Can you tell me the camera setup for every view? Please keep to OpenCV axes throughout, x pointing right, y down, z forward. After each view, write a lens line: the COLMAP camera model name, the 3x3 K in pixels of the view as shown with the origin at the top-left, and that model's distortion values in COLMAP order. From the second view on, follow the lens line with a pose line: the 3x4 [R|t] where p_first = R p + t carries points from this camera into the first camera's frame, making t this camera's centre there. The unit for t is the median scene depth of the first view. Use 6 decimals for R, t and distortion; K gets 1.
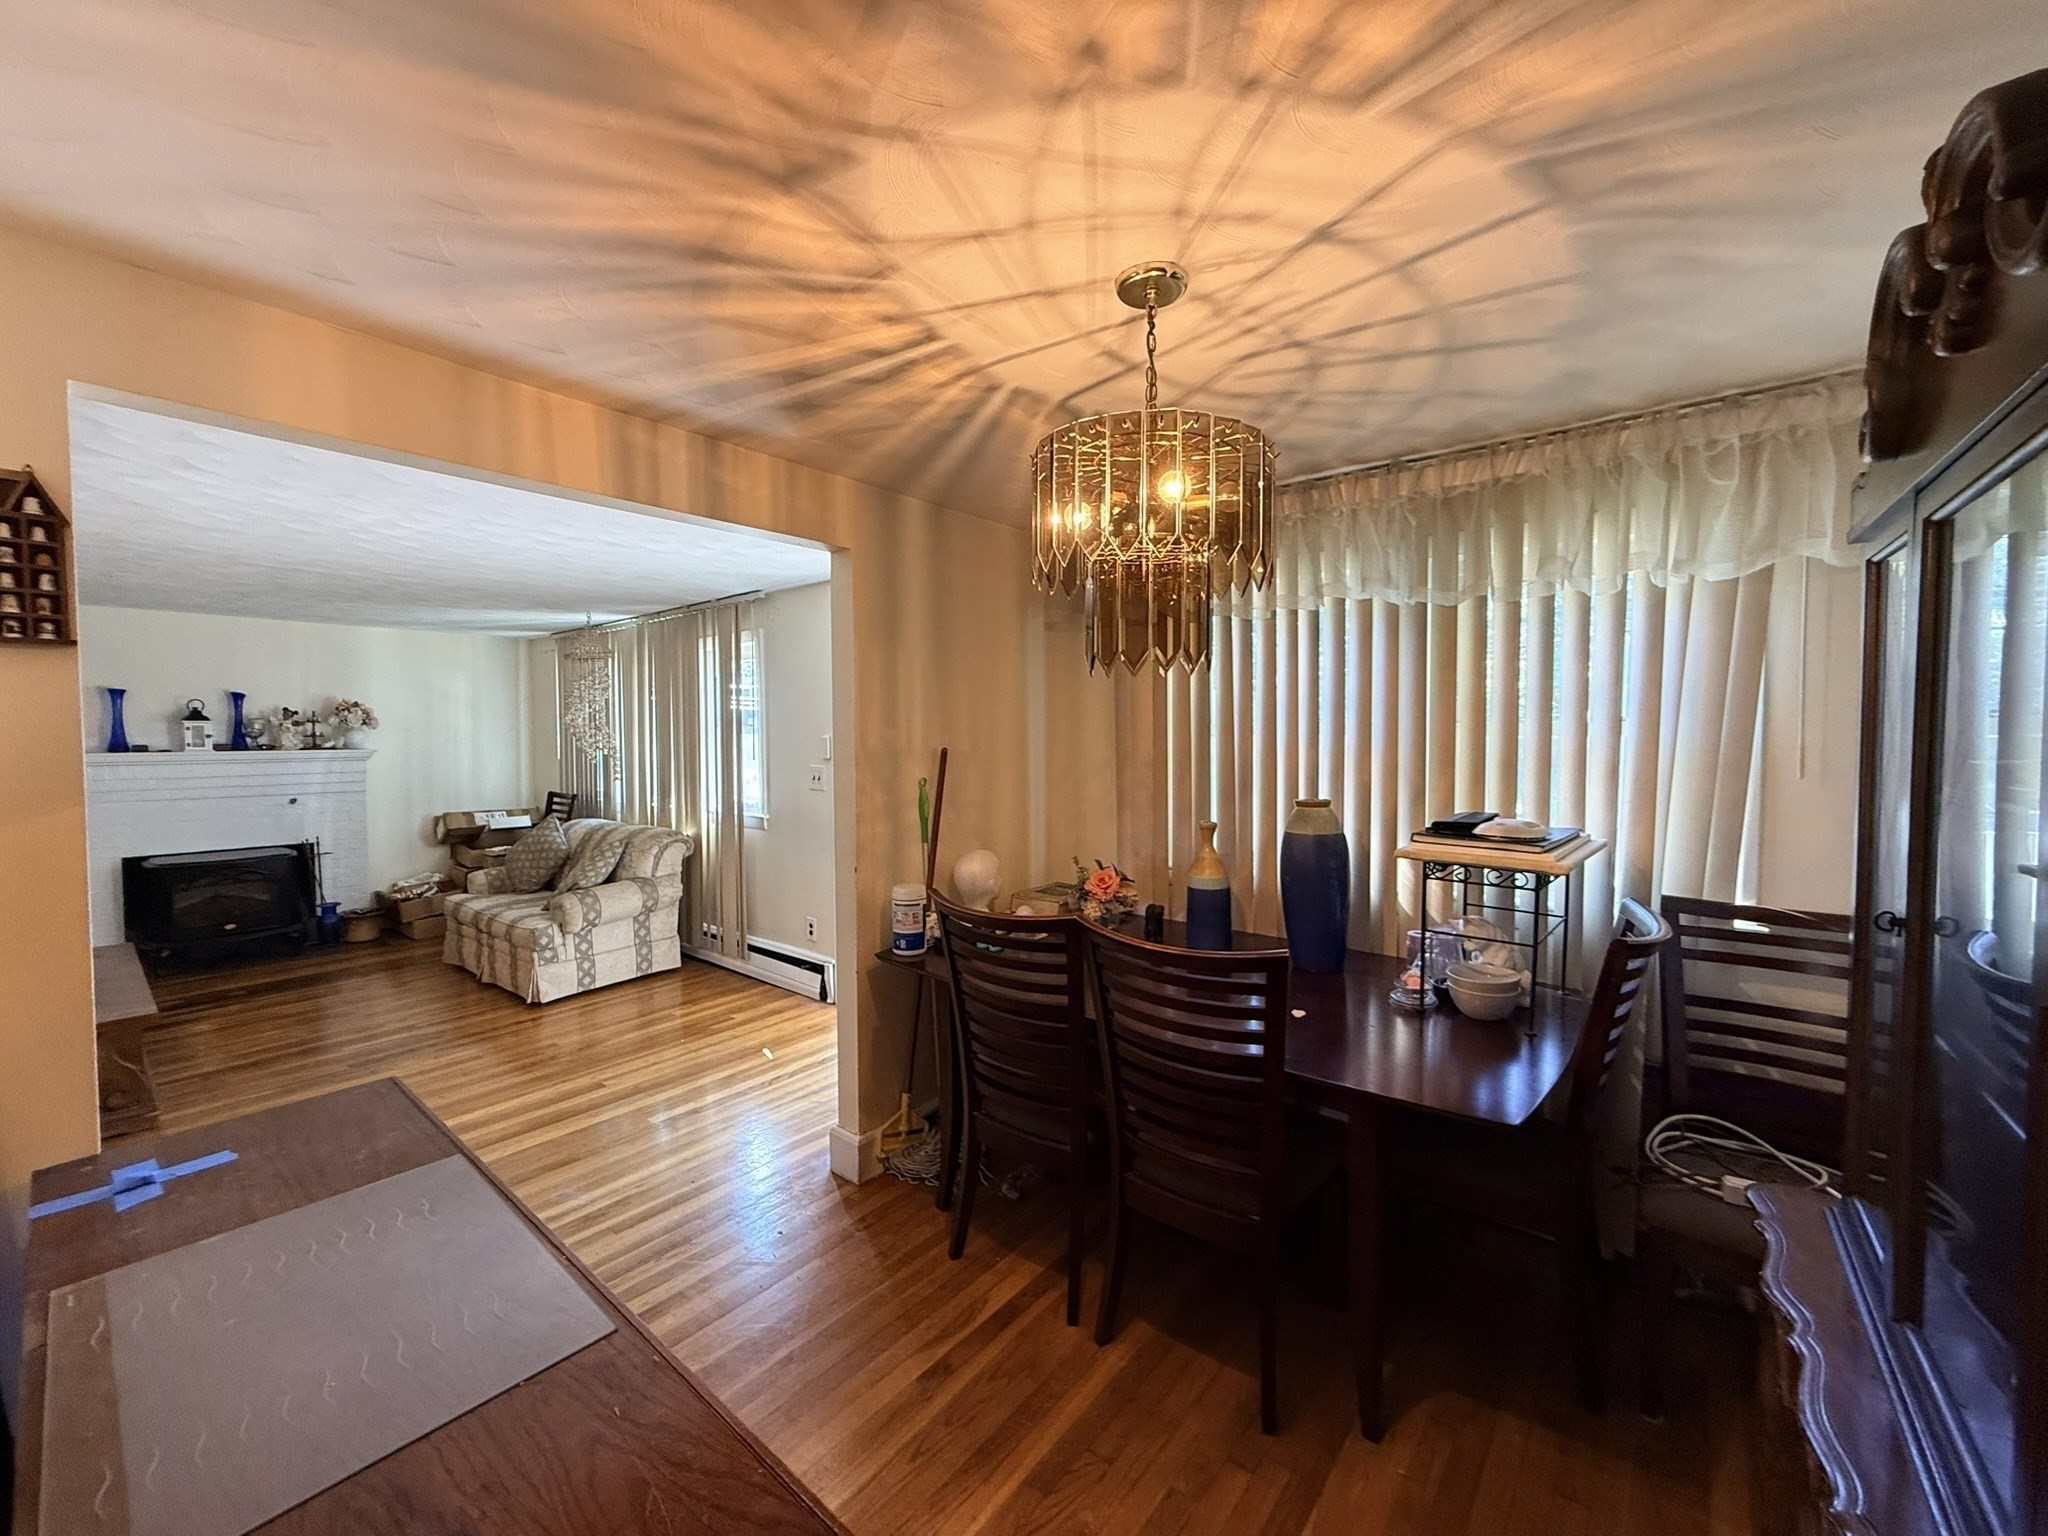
lens RADIAL K [[816.2, 0, 1017.3], [0, 816.2, 764.9], [0, 0, 1]] dist [-0.000785, 0.000125]
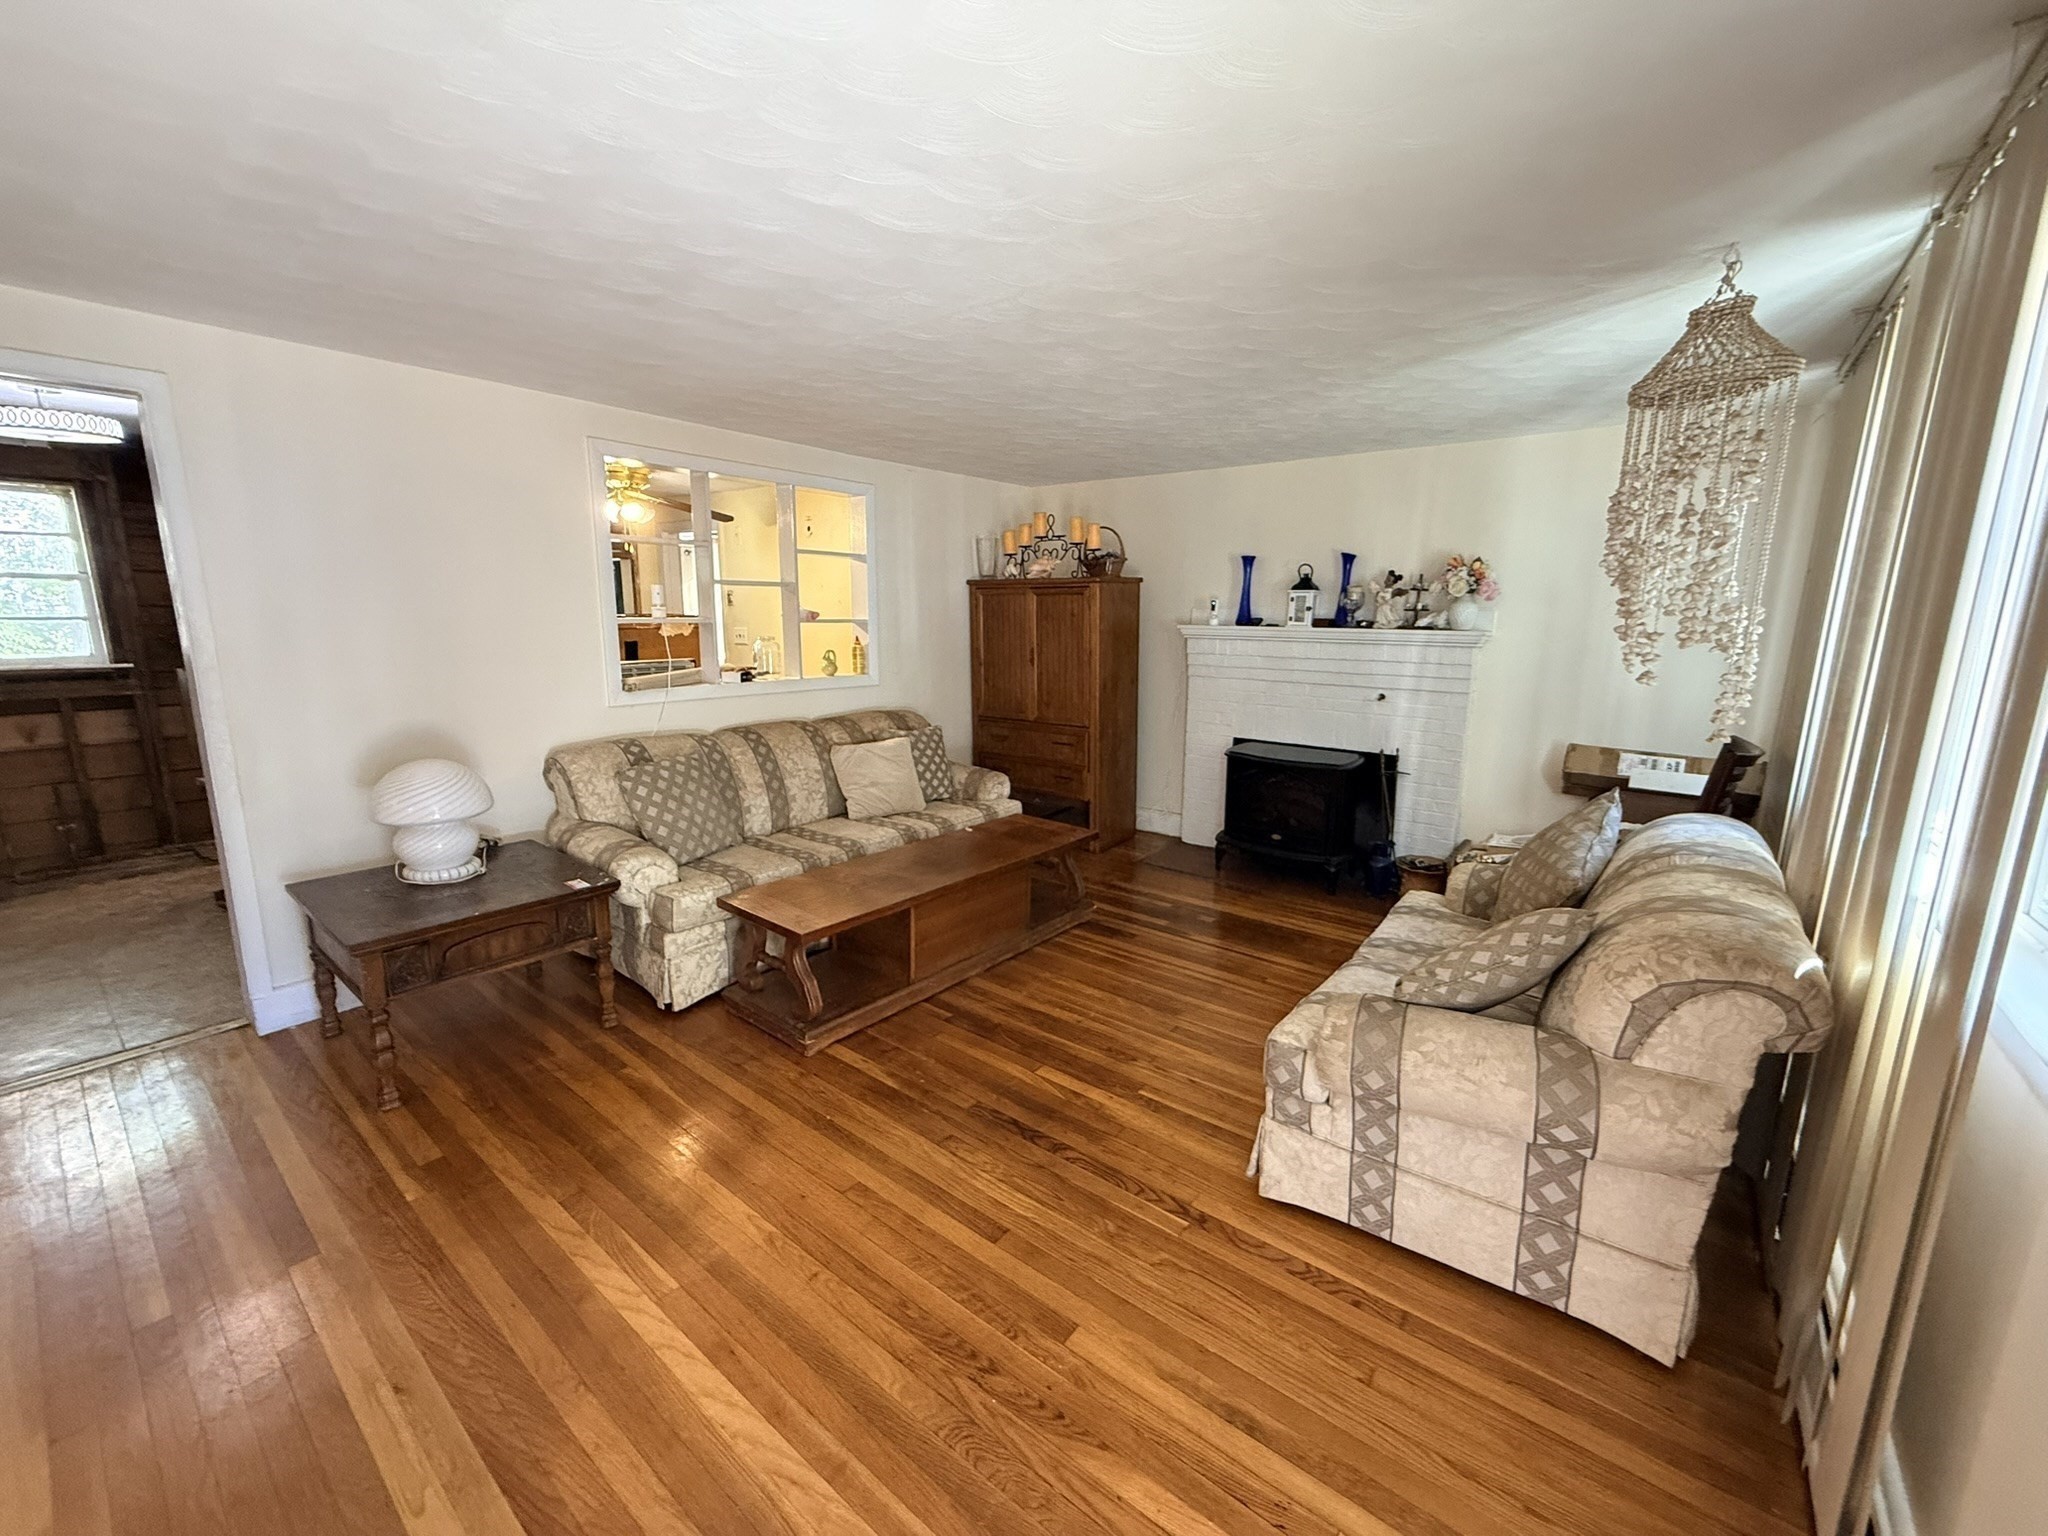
lens RADIAL K [[816.2, 0, 1021.3], [0, 816.2, 764.9], [0, 0, 1]] dist [-0.000785, 0.000125]
pose [[0.016997, 0.193196, -0.981013, -0.152528], [-0.048174, 0.980173, 0.192196, -0.026282], [0.998694, 0.043992, 0.025967, 0.723695]]
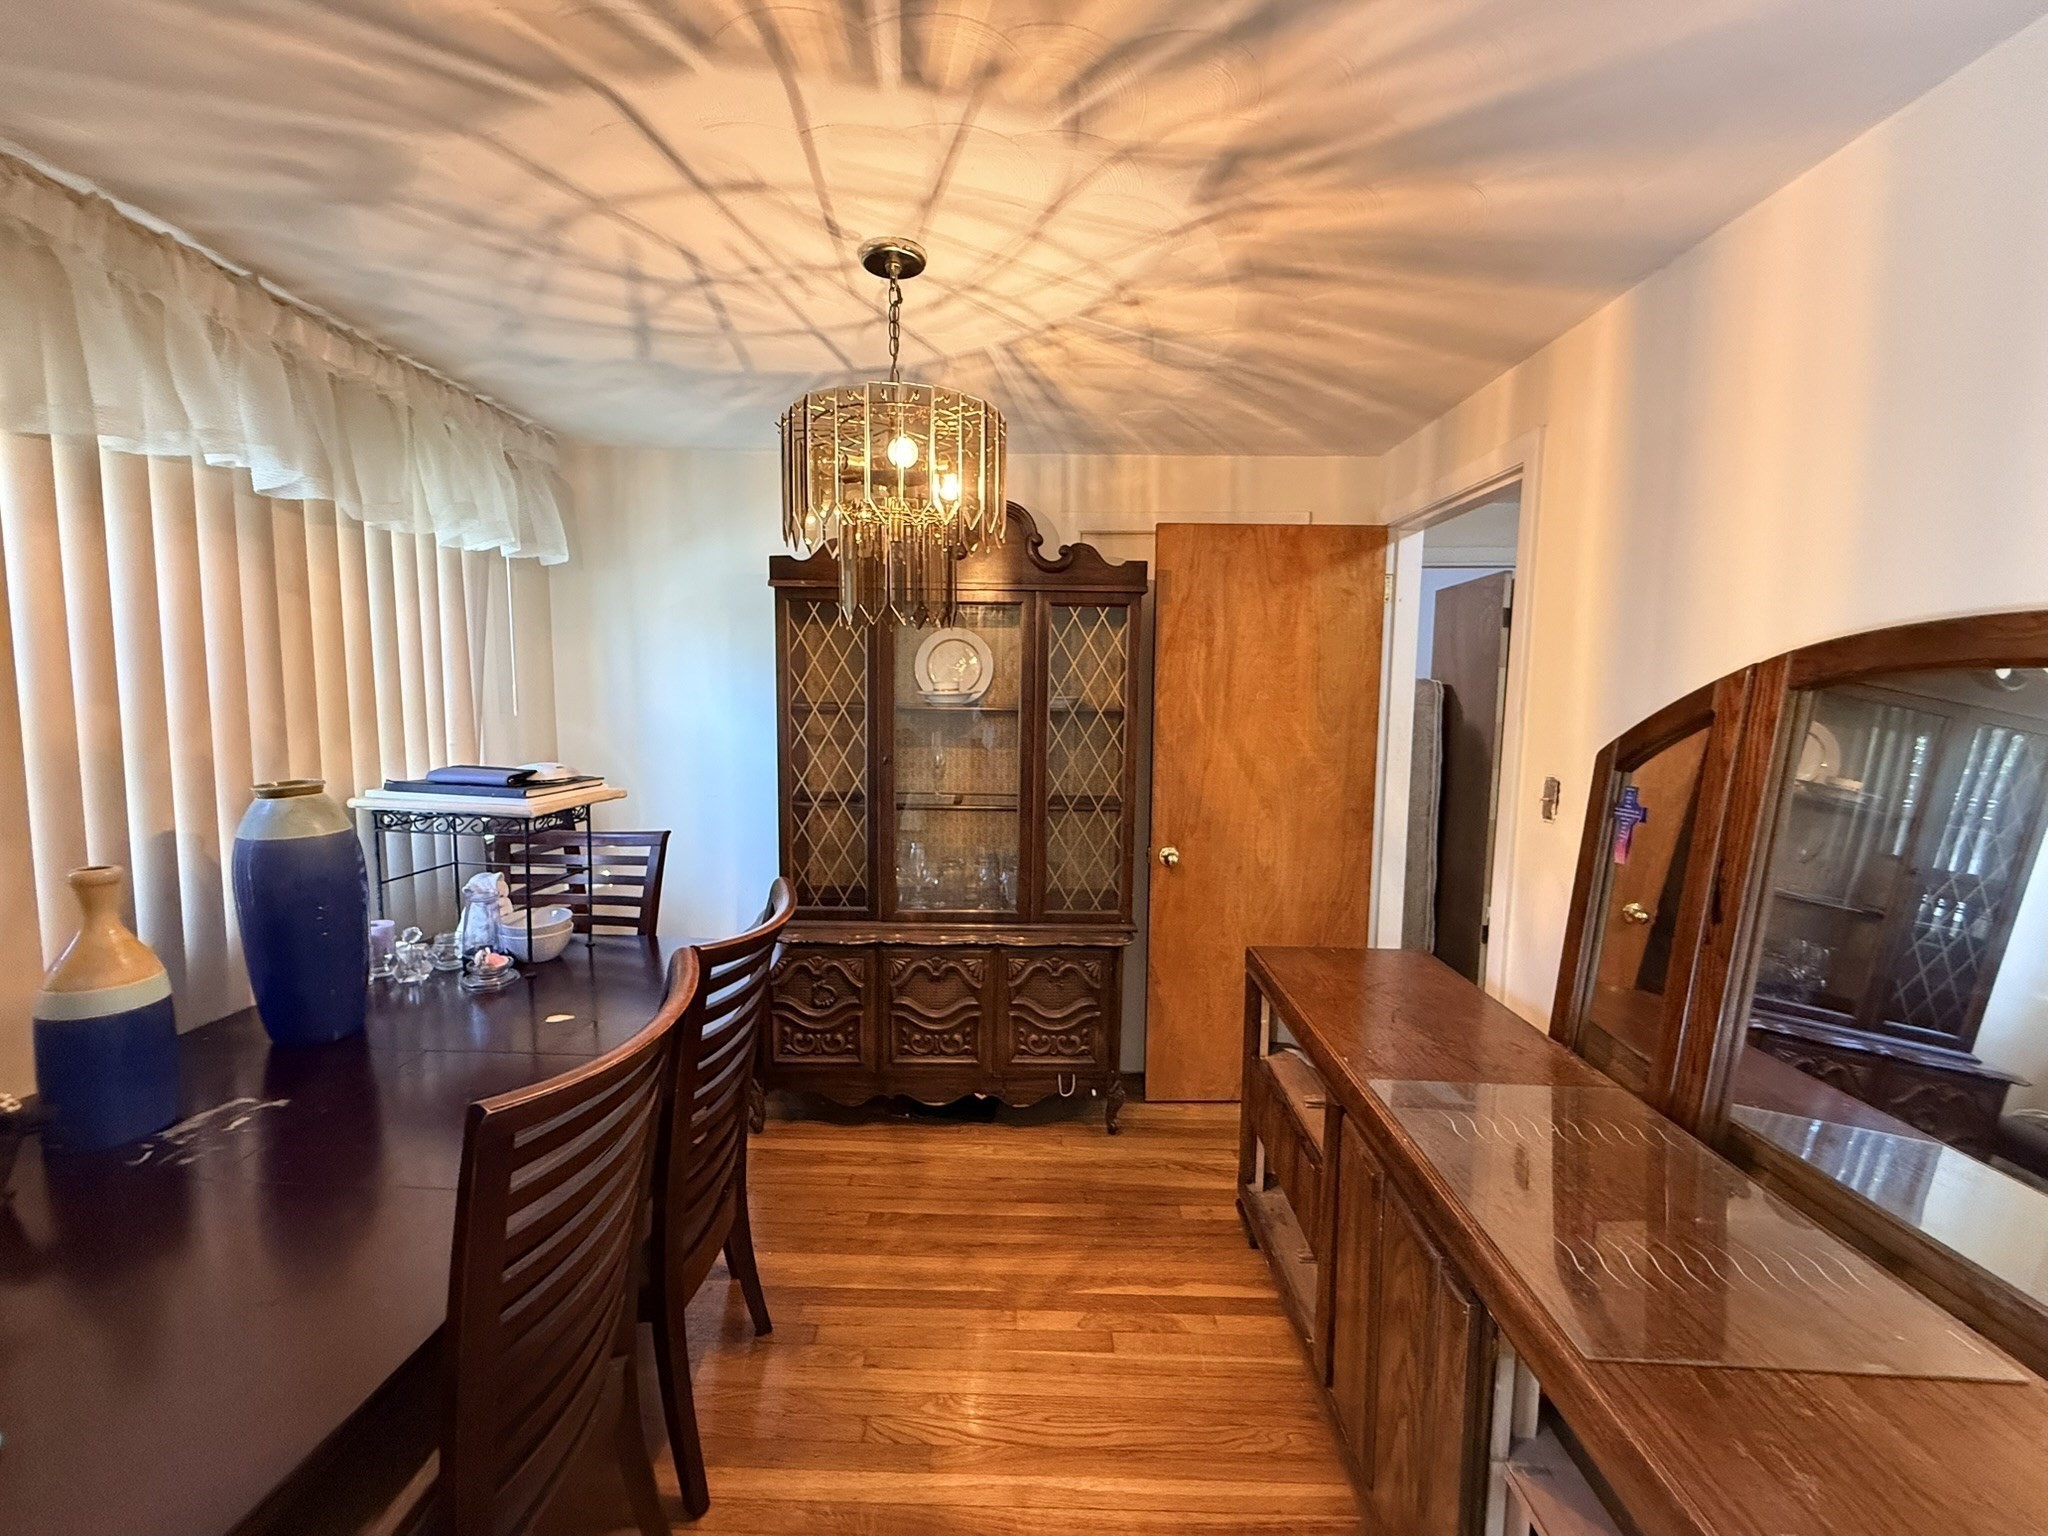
lens RADIAL K [[816.2, 0, 1018.4], [0, 816.2, 765.1], [0, 0, 1]] dist [-0.000785, 0.000125]
pose [[-0.622065, -0.078240, 0.779047, -0.230948], [0.024935, 0.992510, 0.119588, -0.016036], [-0.782568, 0.093818, -0.615455, 0.450150]]
